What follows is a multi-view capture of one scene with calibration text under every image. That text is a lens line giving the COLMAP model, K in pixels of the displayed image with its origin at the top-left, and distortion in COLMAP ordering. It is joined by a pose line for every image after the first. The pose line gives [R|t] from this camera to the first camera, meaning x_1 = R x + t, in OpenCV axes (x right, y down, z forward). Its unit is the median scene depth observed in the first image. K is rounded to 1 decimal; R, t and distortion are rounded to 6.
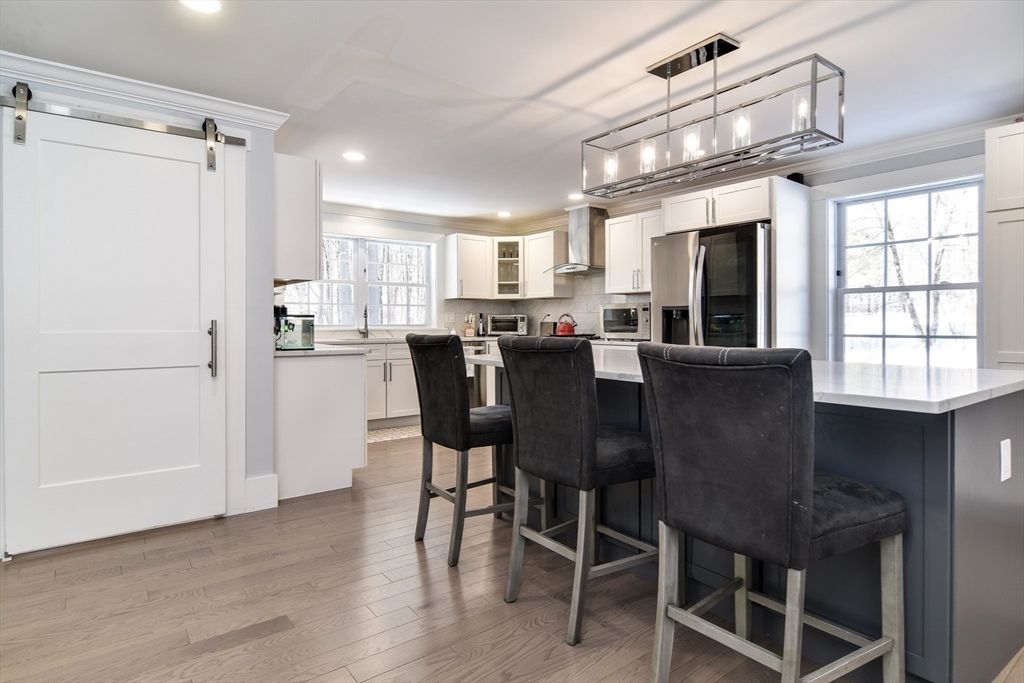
lens RADIAL K [[561.5, 0, 512.7], [0, 561.5, 324.0], [0, 0, 1]] dist [0.001768, 0.002762]
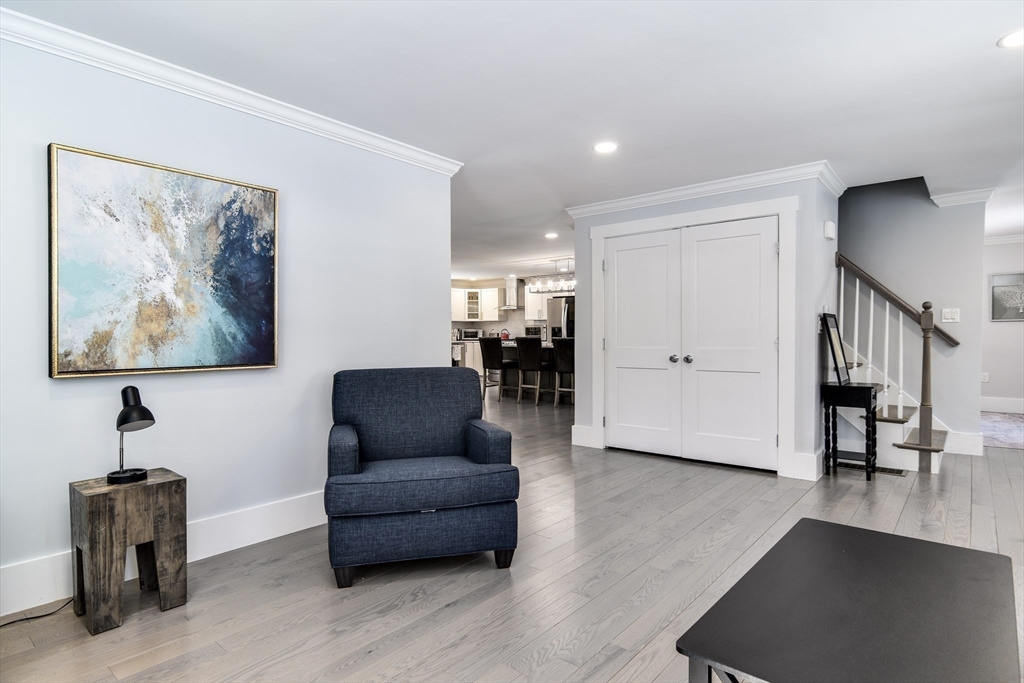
lens RADIAL K [[561.5, 0, 512.7], [0, 561.5, 324.0], [0, 0, 1]] dist [0.001768, 0.002762]
pose [[0.977267, 0.000102, 0.212014, -0.526962], [0.003450, 0.999860, -0.016384, -0.004669], [-0.211986, 0.016743, 0.977129, -1.710002]]
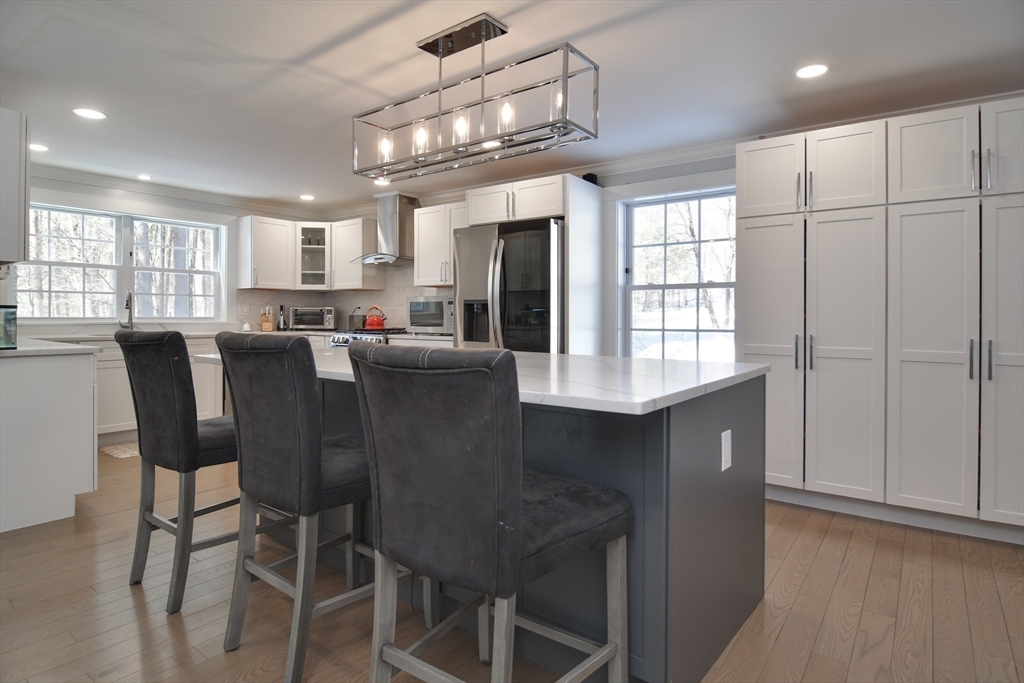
lens RADIAL K [[559.5, 0, 516.8], [0, 559.5, 314.0], [0, 0, 1]] dist [-0.007344, 0.000057]
pose [[0.958722, 0.004603, 0.284309, 0.095631], [-0.003286, 0.999982, -0.005110, -0.002333], [-0.284328, 0.003965, 0.958719, 0.050251]]
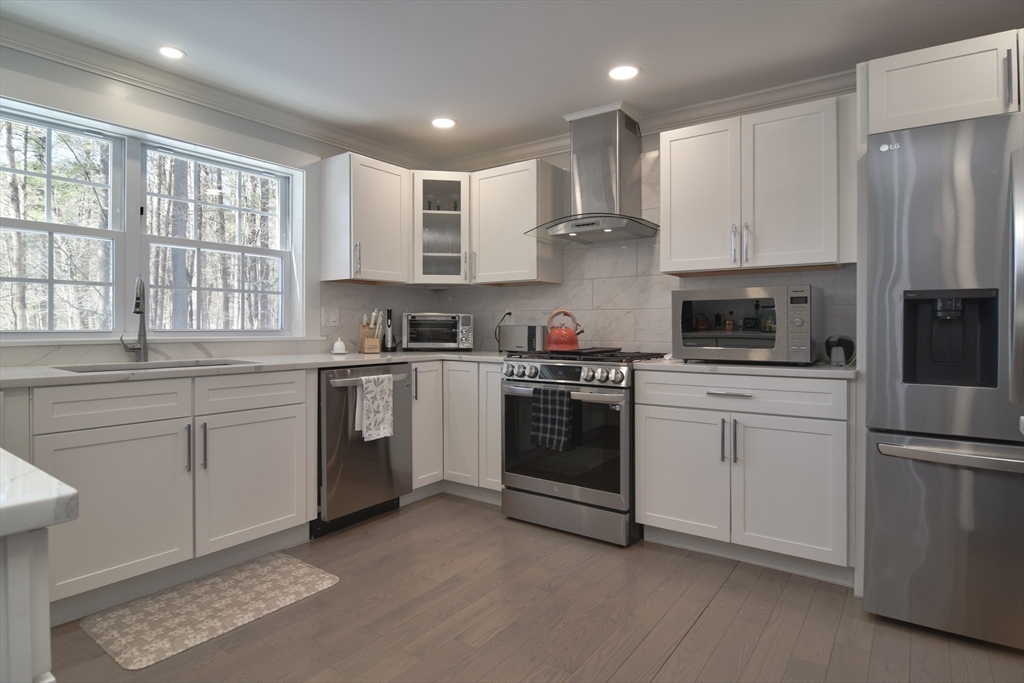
lens RADIAL K [[561.5, 0, 512.7], [0, 561.5, 324.0], [0, 0, 1]] dist [0.001768, 0.002762]
pose [[0.957988, 0.003365, 0.286789, -0.183270], [-0.001435, 0.999975, -0.006938, -0.002160], [-0.286805, 0.006234, 0.957969, 0.825758]]
